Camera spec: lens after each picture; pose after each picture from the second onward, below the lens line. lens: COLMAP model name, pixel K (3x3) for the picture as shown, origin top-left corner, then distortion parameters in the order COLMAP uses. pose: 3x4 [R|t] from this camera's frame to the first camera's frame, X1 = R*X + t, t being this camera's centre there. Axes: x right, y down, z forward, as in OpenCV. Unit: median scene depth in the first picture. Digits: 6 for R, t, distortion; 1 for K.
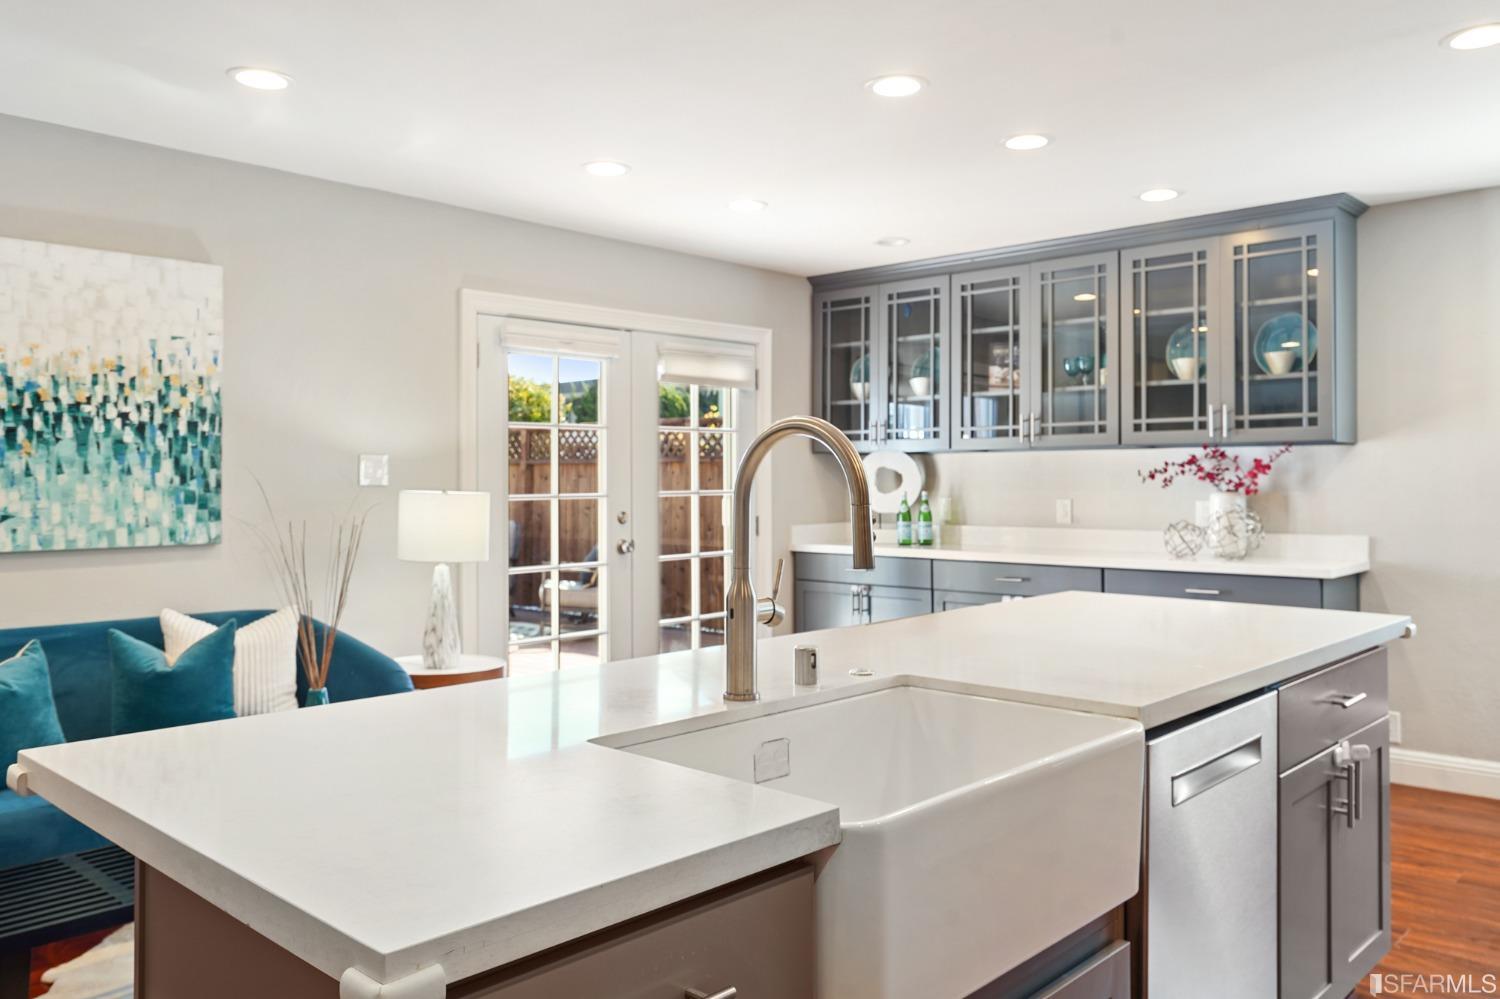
lens RADIAL K [[1170.0, 0, 746.1], [0, 1170.0, 478.6], [0, 0, 1]] dist [-0.012016, 0.056376]
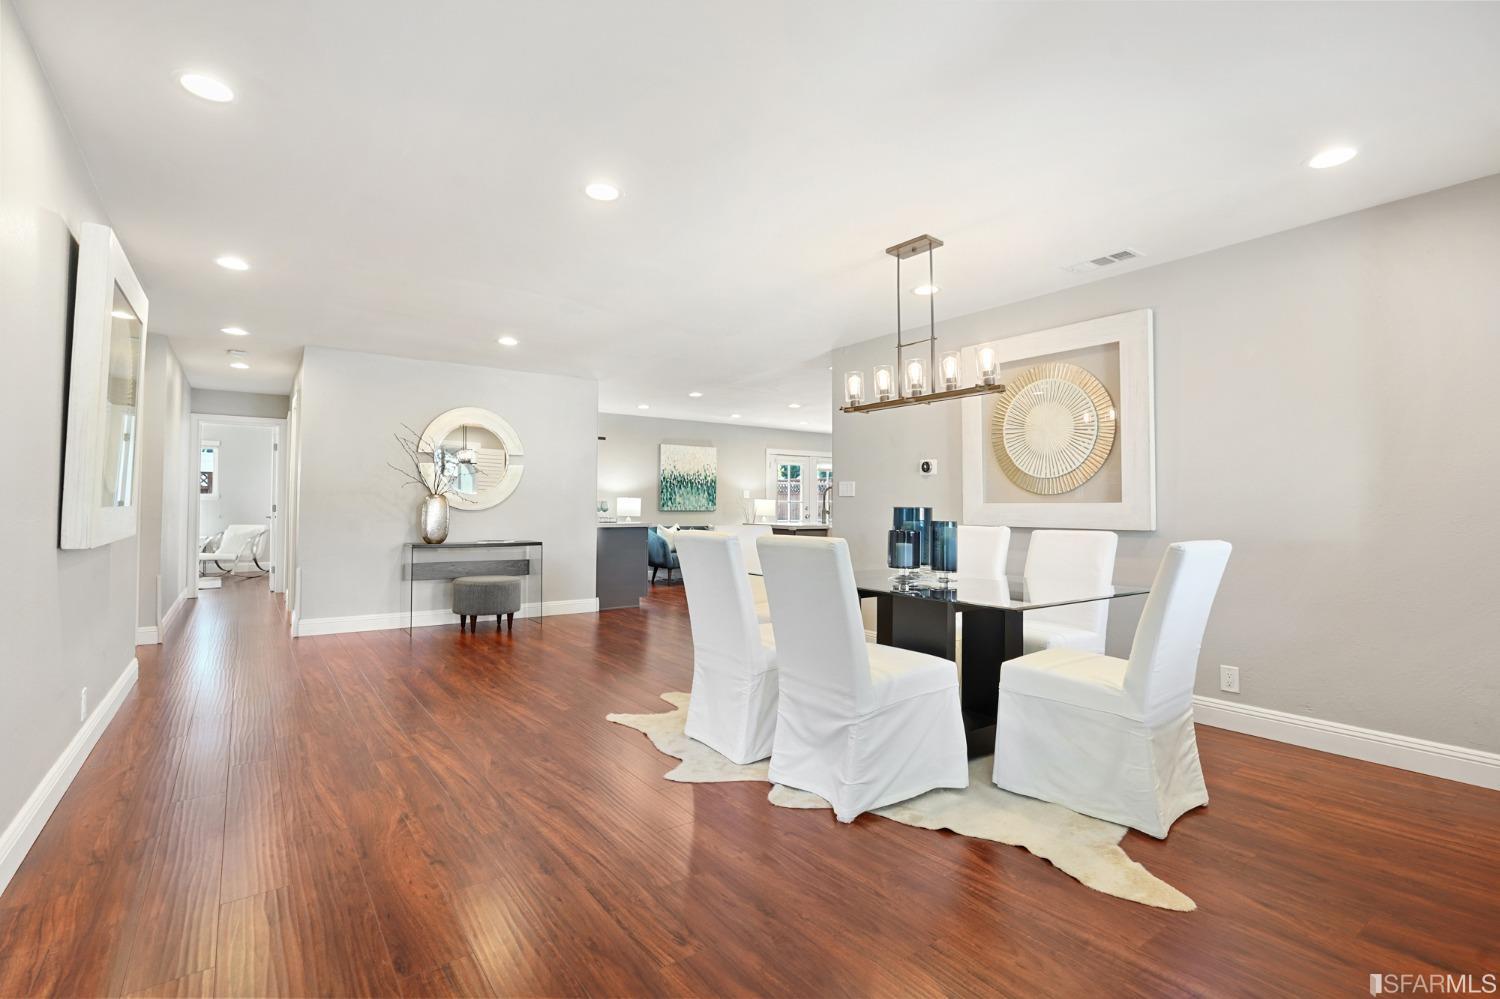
lens RADIAL K [[695.4, 0, 747.7], [0, 695.4, 495.5], [0, 0, 1]] dist [-0.005814, 0.000176]
pose [[0.981116, 0.008484, -0.193236, 0.150094], [-0.010846, 0.999879, -0.011170, 0.022528], [0.193118, 0.013055, 0.981089, -1.321695]]
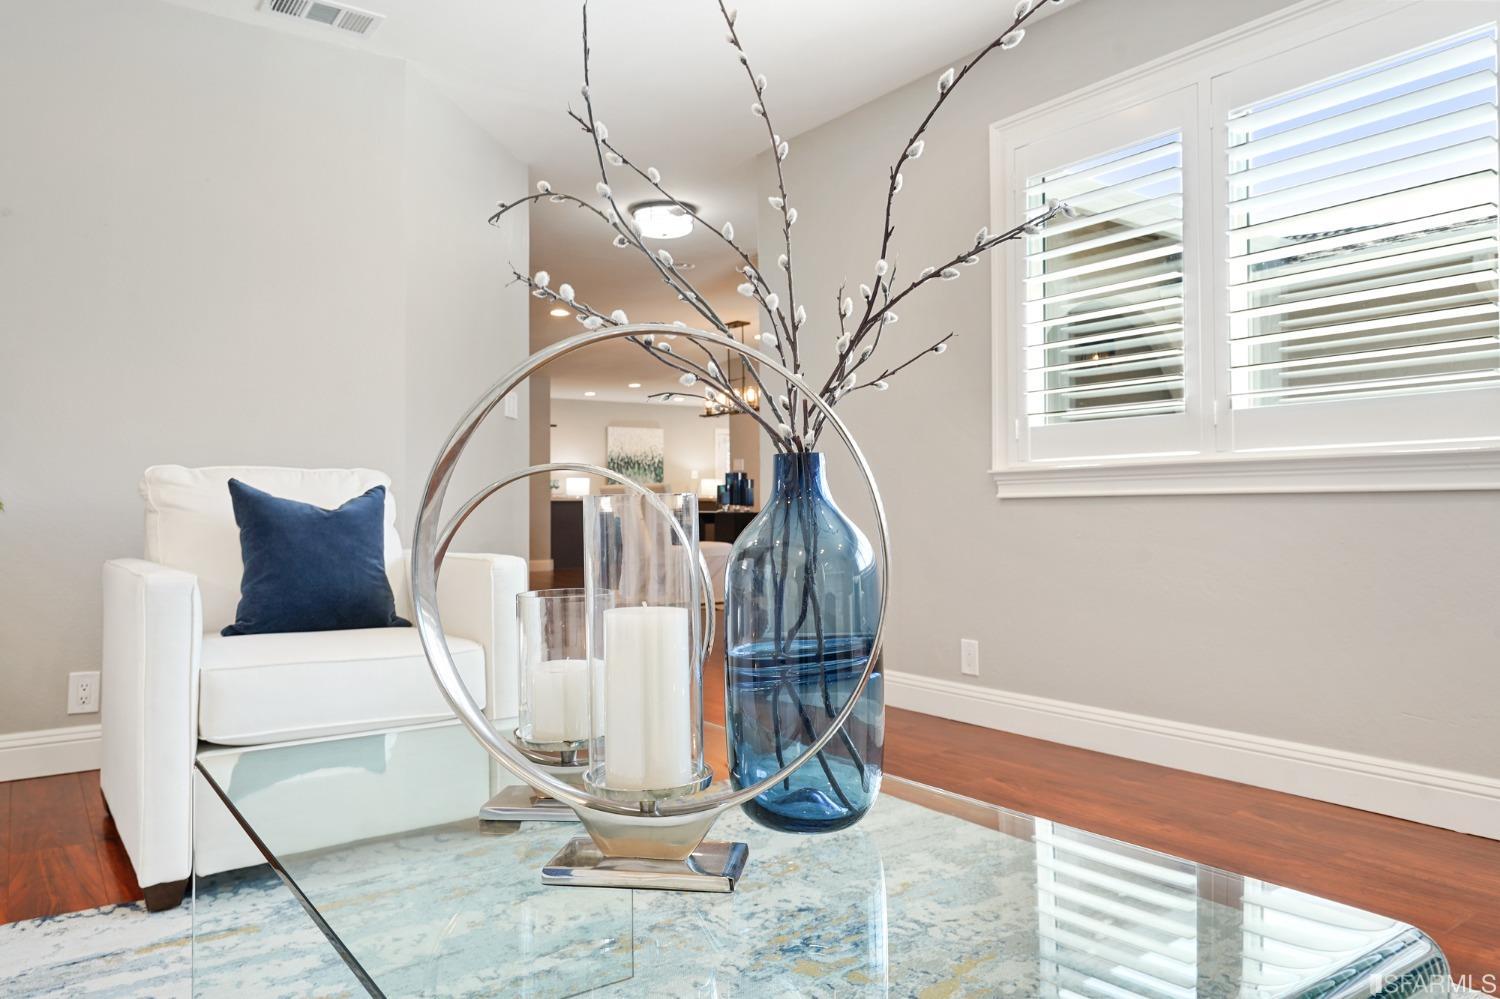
lens RADIAL K [[1069.4, 0, 750.0], [0, 1069.4, 499.5], [0, 0, 1]] dist [-0.001968, -0.001866]
pose [[0.978671, -0.003303, -0.205406, 0.611099], [0.003541, 0.999993, 0.000787, 0.073312], [0.205402, -0.001498, 0.978676, -2.505077]]
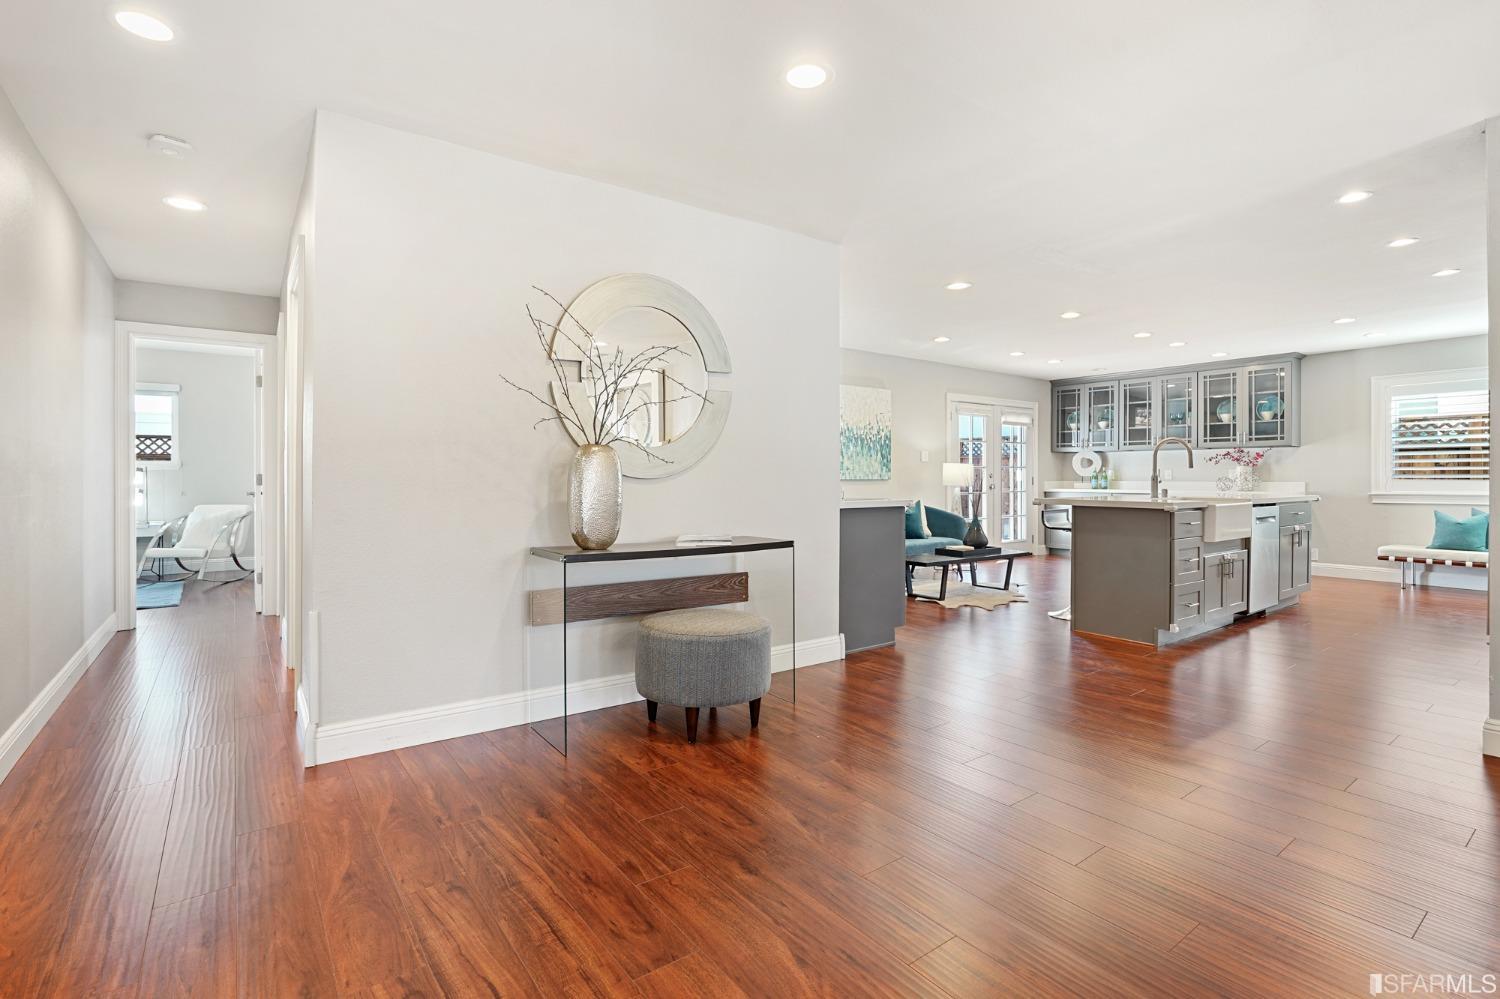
lens RADIAL K [[699.4, 0, 746.6], [0, 699.4, 480.9], [0, 0, 1]] dist [-0.005865, 0.000383]
pose [[0.982729, 0.005307, -0.184975, -0.409301], [-0.003606, 0.999948, 0.009533, 0.036973], [0.185016, -0.008701, 0.982697, -0.765538]]
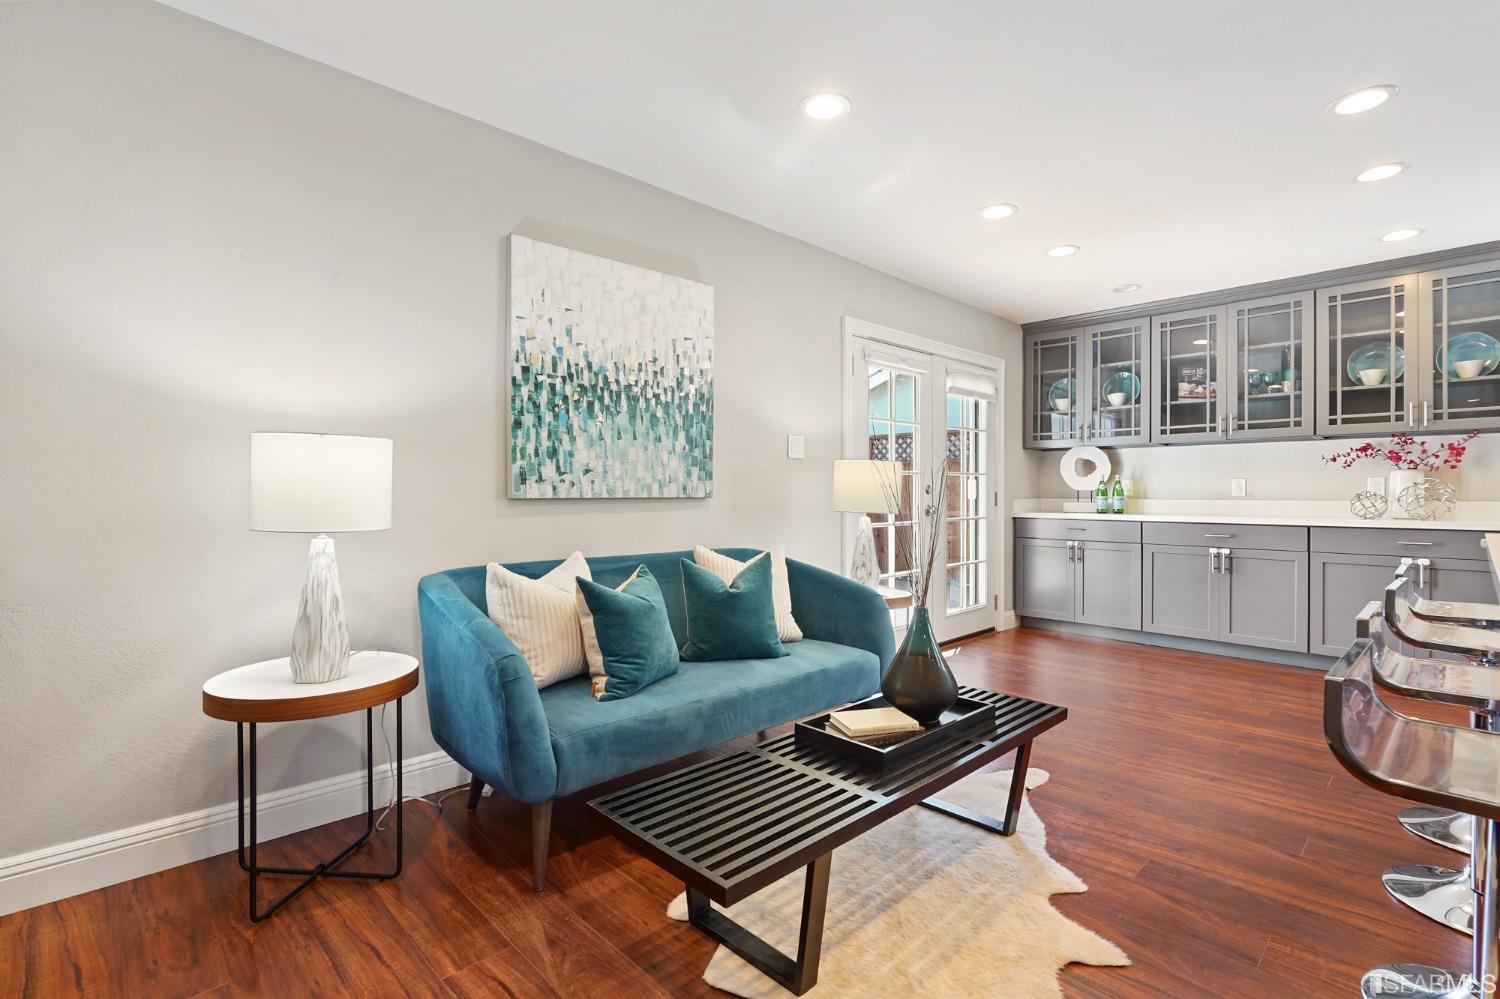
lens RADIAL K [[695.4, 0, 747.7], [0, 695.4, 495.5], [0, 0, 1]] dist [-0.005814, 0.000176]
pose [[0.998271, 0.004772, -0.058590, -0.308938], [-0.004299, 0.999957, 0.008213, 0.039829], [0.058627, -0.007947, 0.998248, 0.188428]]
